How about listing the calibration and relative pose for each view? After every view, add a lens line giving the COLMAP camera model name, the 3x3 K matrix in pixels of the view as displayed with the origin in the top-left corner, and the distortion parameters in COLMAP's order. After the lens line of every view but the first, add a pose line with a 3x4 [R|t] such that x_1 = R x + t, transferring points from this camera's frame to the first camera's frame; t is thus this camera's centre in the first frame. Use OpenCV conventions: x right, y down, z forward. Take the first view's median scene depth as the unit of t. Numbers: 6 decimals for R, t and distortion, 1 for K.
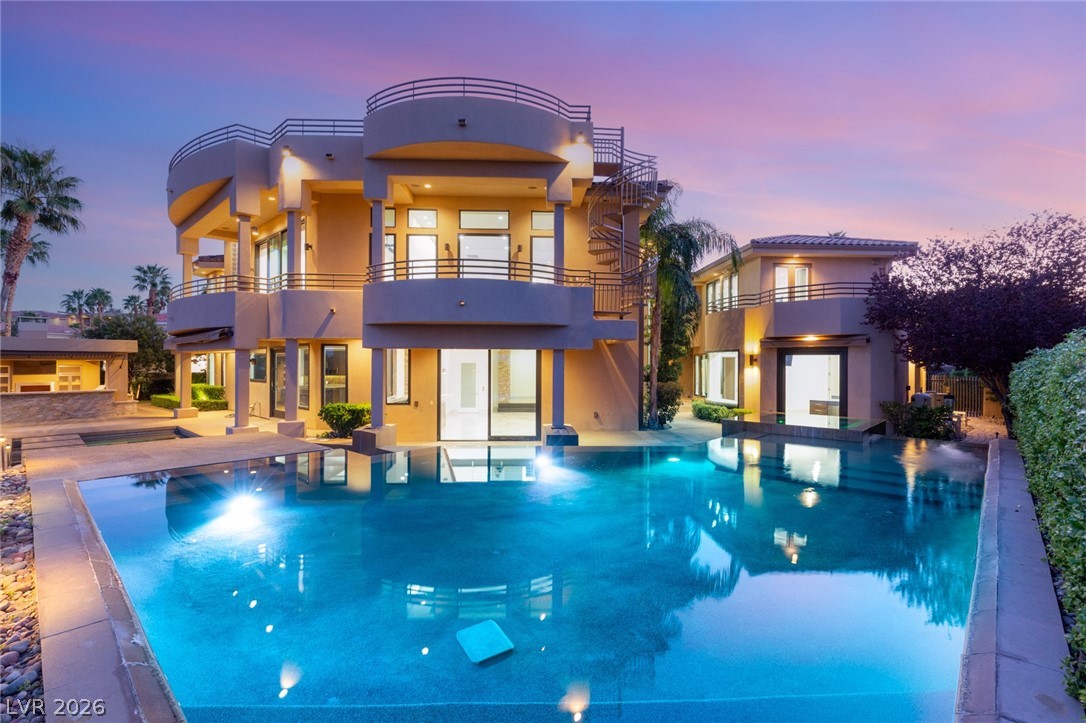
lens RADIAL K [[497.9, 0, 543.0], [0, 497.9, 361.5], [0, 0, 1]] dist [0.000405, -0.000009]
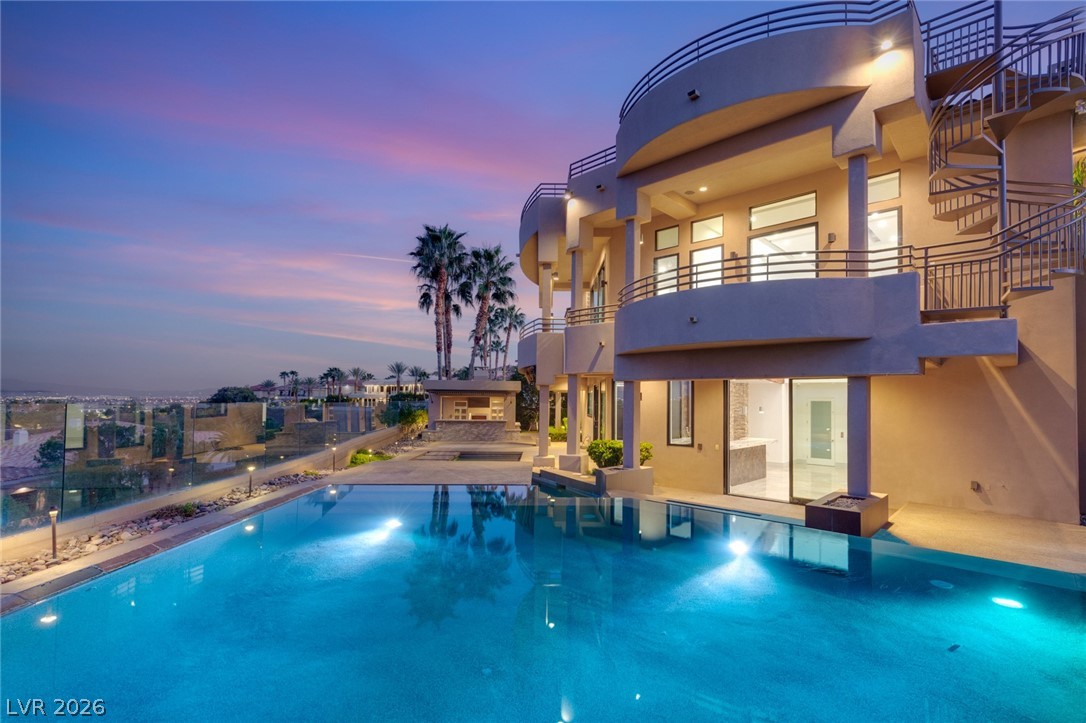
lens RADIAL K [[510.8, 0, 543.1], [0, 510.8, 386.5], [0, 0, 1]] dist [-0.001645, -0.000373]
pose [[0.698046, -0.014913, -0.715897, 0.184249], [-0.007793, 0.999566, -0.028420, 0.009281], [0.716010, 0.025417, 0.697627, 0.197351]]
